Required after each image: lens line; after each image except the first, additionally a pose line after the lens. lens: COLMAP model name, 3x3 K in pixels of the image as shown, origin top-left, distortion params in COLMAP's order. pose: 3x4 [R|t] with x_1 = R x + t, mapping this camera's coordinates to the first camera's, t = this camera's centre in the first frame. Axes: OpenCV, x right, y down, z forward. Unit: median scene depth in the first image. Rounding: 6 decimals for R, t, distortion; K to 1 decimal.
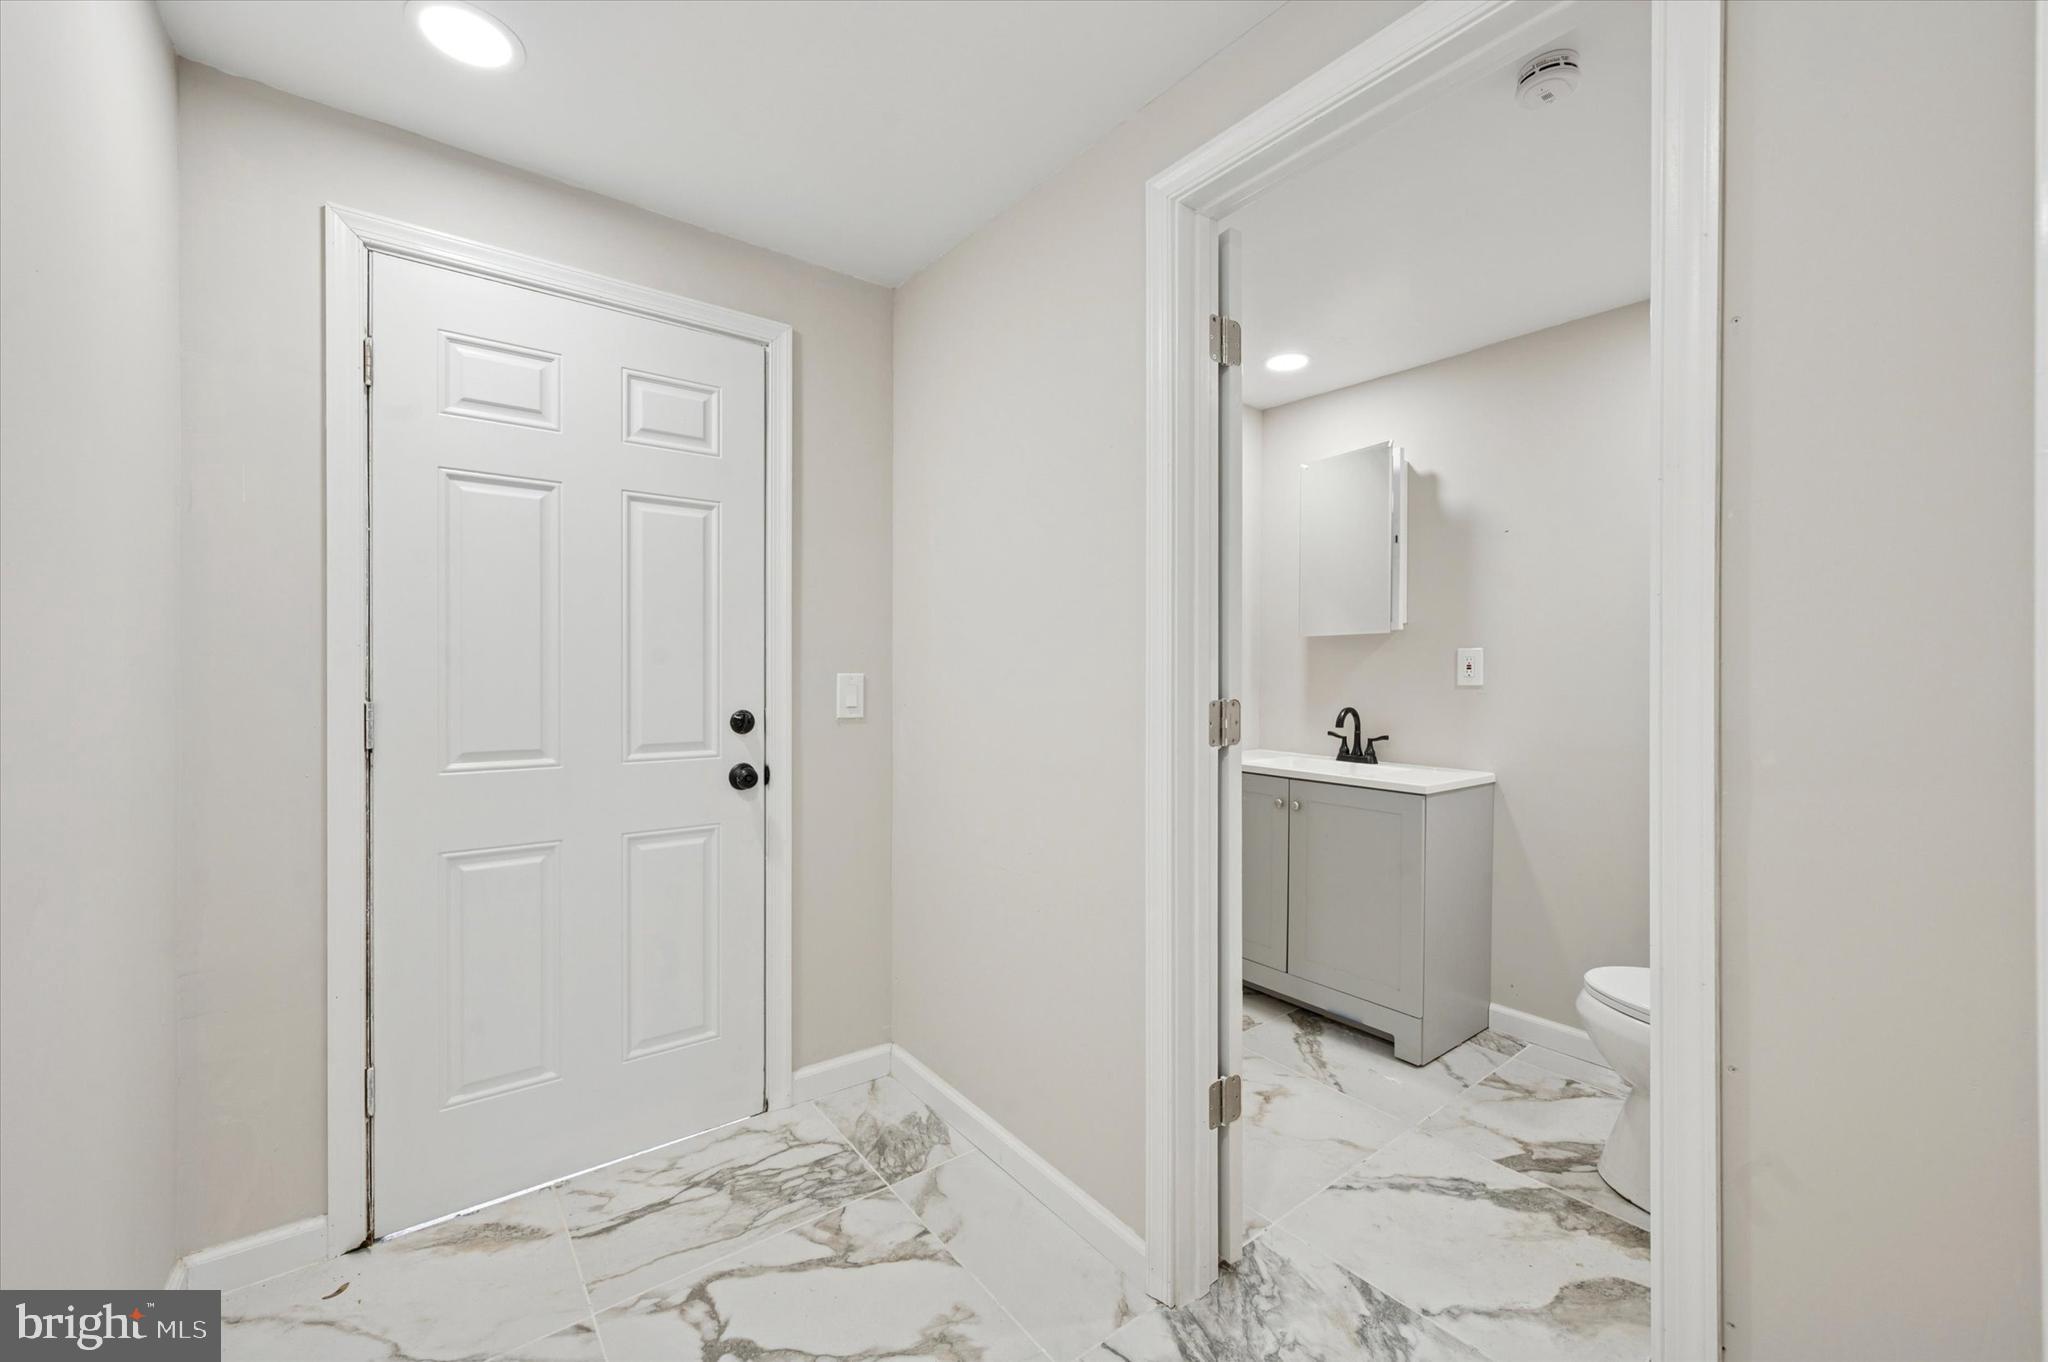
lens RADIAL K [[834.3, 0, 1026.1], [0, 834.3, 677.0], [0, 0, 1]] dist [0.001757, 0.000003]
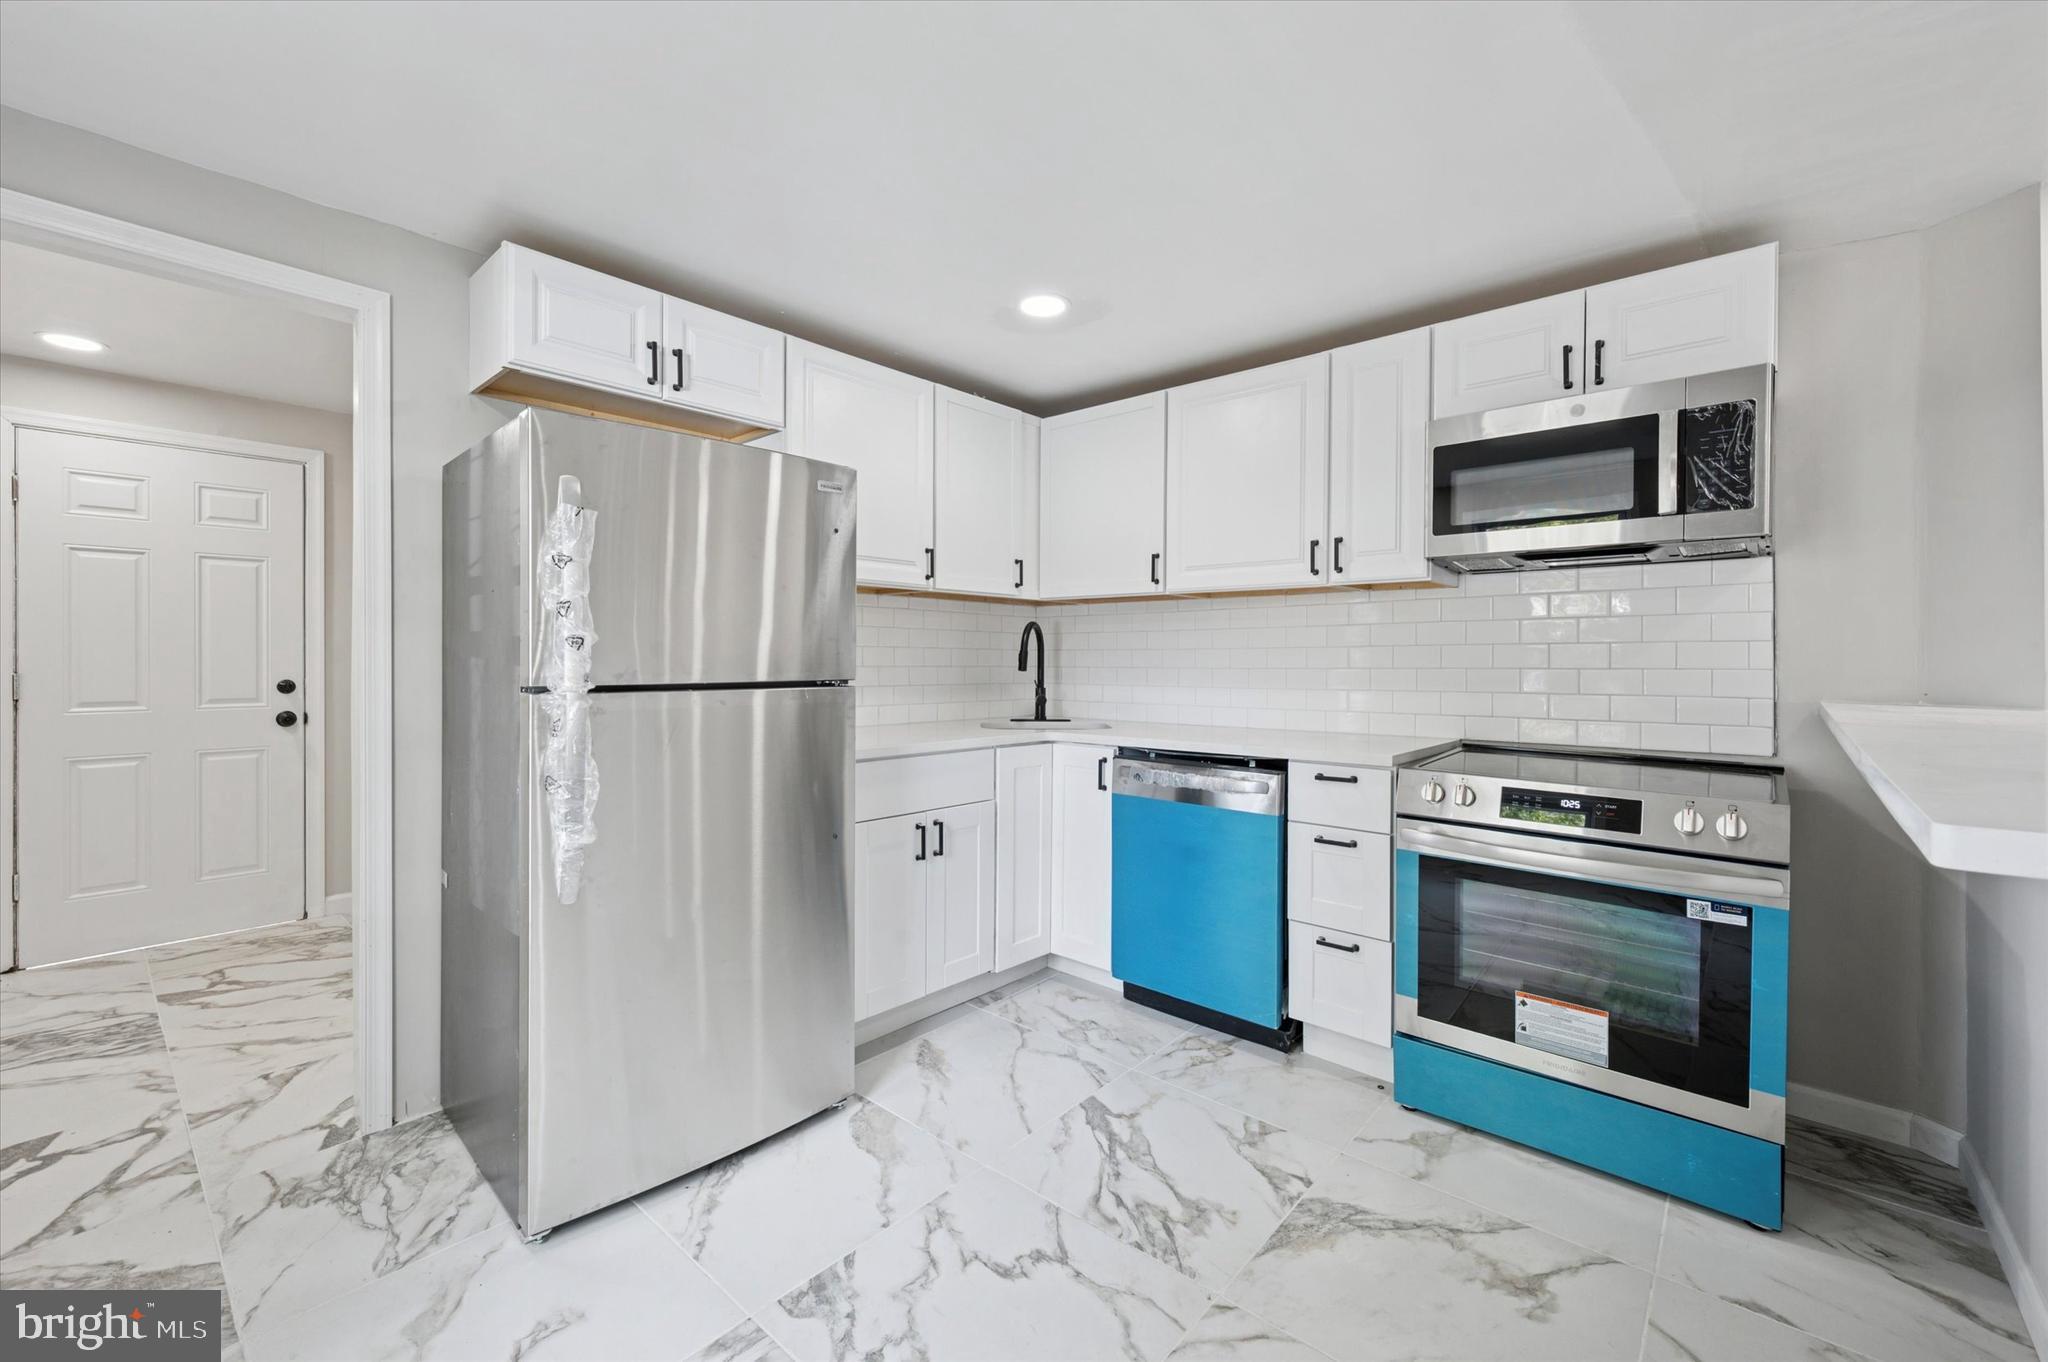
lens RADIAL K [[859.2, 0, 1025.2], [0, 859.2, 660.0], [0, 0, 1]] dist [-0.001966, 0.004577]
pose [[0.983254, -0.002393, 0.182227, 0.935719], [0.002926, 0.999992, -0.002658, 0.010072], [-0.182219, 0.003146, 0.983253, -1.134830]]
